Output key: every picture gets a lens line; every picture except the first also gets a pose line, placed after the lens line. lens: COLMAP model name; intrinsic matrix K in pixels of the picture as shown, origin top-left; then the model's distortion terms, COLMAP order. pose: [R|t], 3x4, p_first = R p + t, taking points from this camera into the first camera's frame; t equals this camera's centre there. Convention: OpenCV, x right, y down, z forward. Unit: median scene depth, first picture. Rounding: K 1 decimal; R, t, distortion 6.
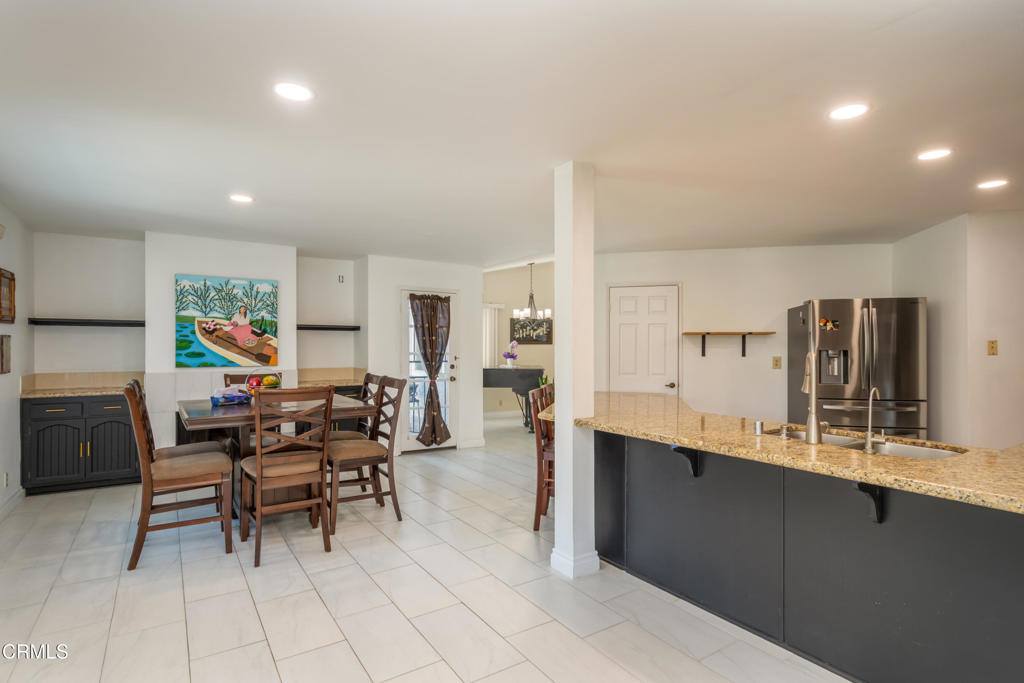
lens RADIAL K [[522.7, 0, 512.0], [0, 522.7, 341.5], [0, 0, 1]] dist [0.001002, 0.000093]
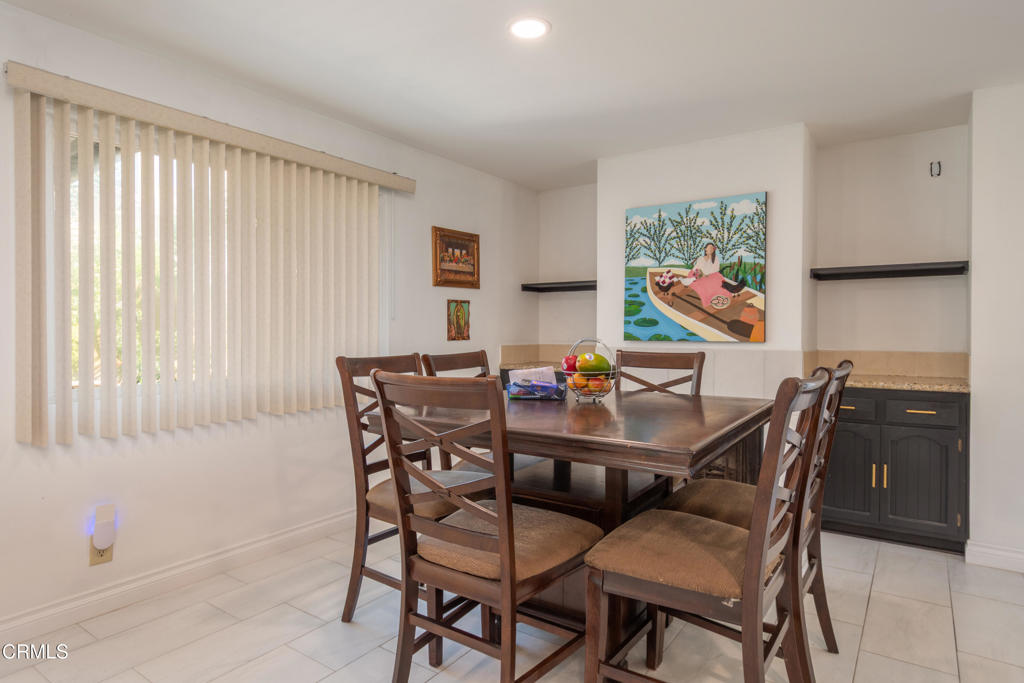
lens RADIAL K [[576.9, 0, 512.0], [0, 576.9, 341.5], [0, 0, 1]] dist [-0.001710, 0.000381]
pose [[0.364304, 0.019341, -0.931079, 0.034562], [0.006467, 0.999708, 0.023297, 0.030565], [0.931257, -0.014508, 0.364073, 0.543217]]
